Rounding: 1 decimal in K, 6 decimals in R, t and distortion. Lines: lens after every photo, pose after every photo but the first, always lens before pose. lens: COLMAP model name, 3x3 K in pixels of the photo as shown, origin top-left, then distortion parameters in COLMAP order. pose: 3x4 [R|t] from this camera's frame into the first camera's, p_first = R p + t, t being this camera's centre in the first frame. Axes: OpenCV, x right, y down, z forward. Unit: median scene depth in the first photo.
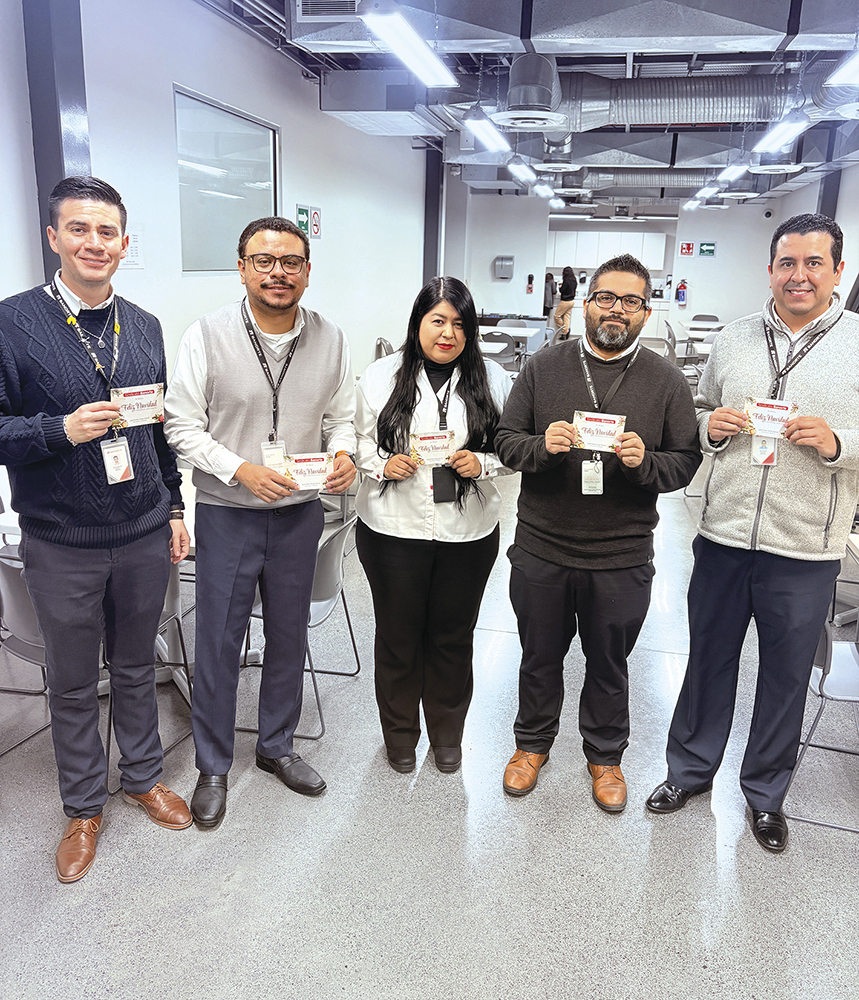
lens RADIAL K [[871.2, 0, 429.5], [0, 871.2, 500.0], [0, 0, 1]] dist [-0.004574, 0.017125]
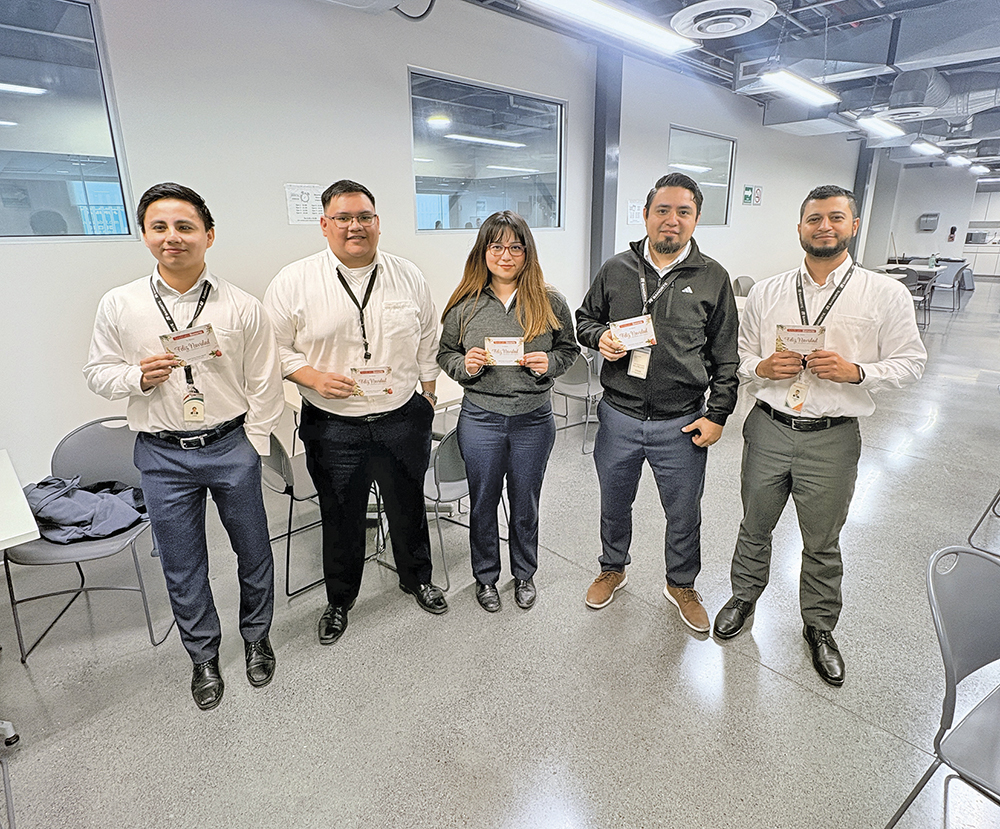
lens RADIAL K [[559.8, 0, 500.7], [0, 559.8, 382.6], [0, 0, 1]] dist [0.000854, 0.001233]
pose [[0.832094, 0.112160, -0.543175, 0.078961], [-0.114604, 0.992974, 0.029476, 0.051207], [0.542665, 0.037723, 0.839102, -0.118302]]
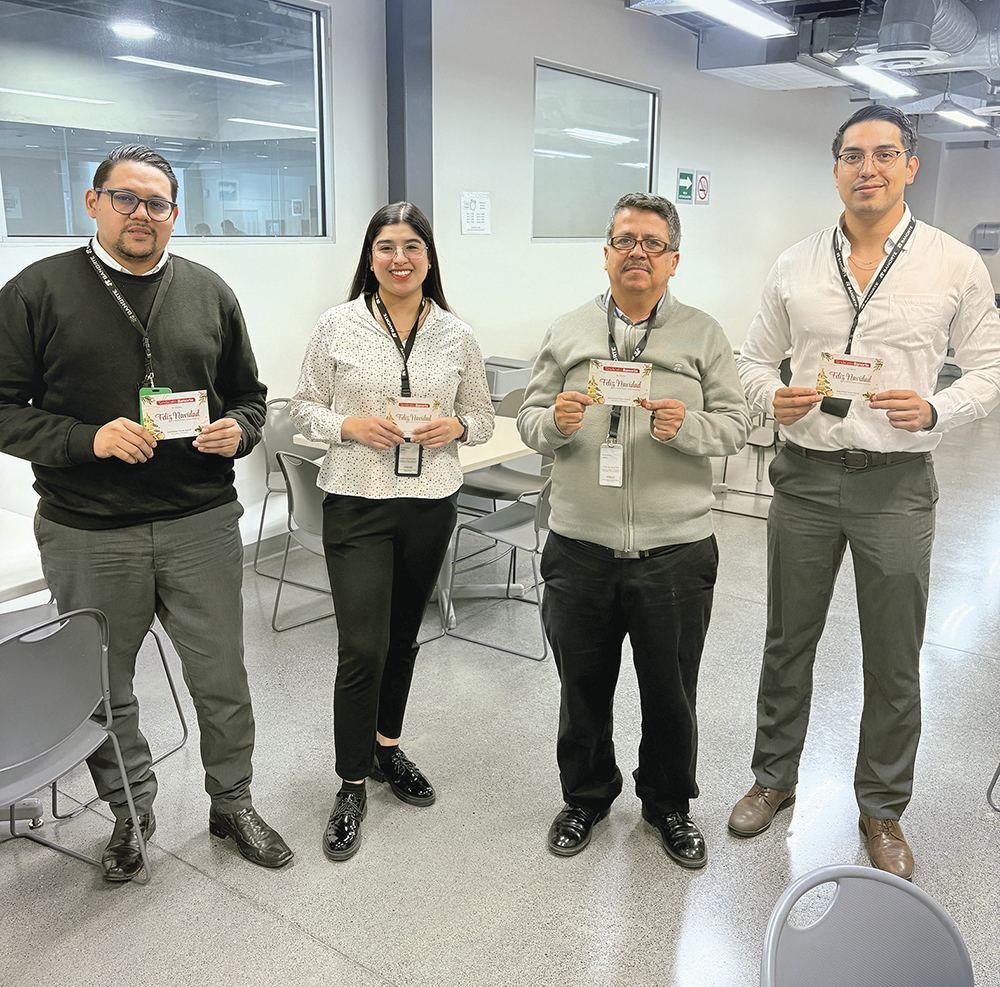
lens RADIAL K [[1016.6, 0, 504.0], [0, 1016.6, 455.8], [0, 0, 1]] dist [0.019906, 0.015063]
pose [[0.919706, 0.065243, -0.387148, 0.121328], [-0.088598, 0.995149, -0.042768, 0.034946], [0.382479, 0.073634, 0.921025, -0.069049]]
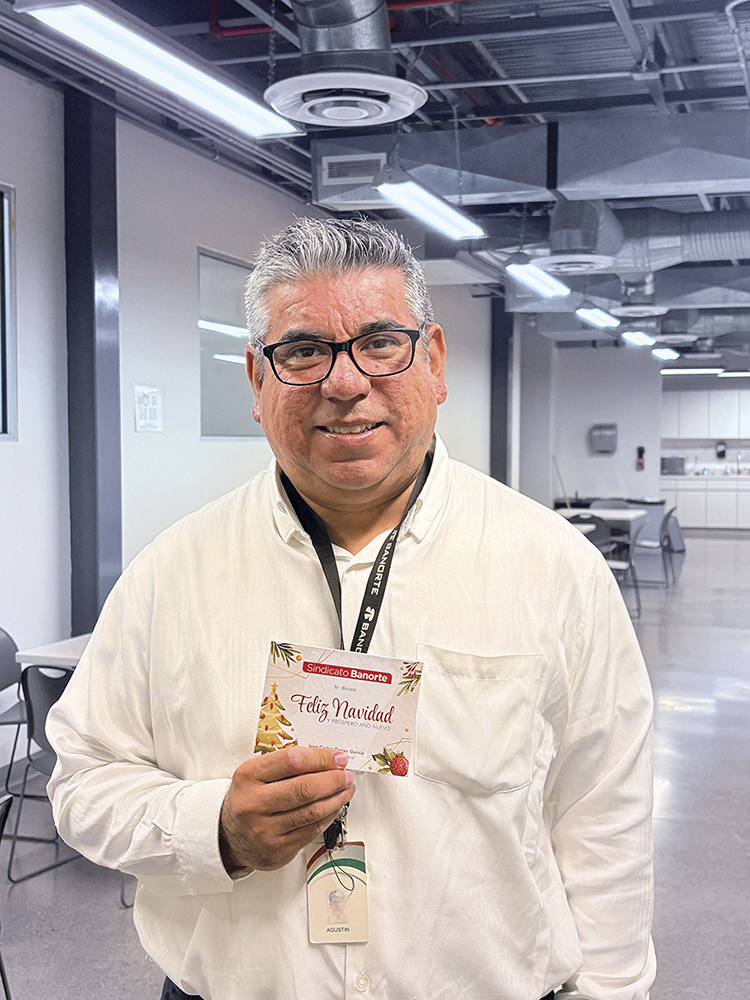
lens RADIAL K [[1275.3, 0, 375.0], [0, 1275.3, 500.0], [0, 0, 1]] dist [0.066198, -0.030489]
pose [[0.992626, -0.023140, -0.118984, 0.043021], [-0.004045, 0.974739, -0.223309, 0.076580], [0.121146, 0.222144, 0.967458, -0.194466]]
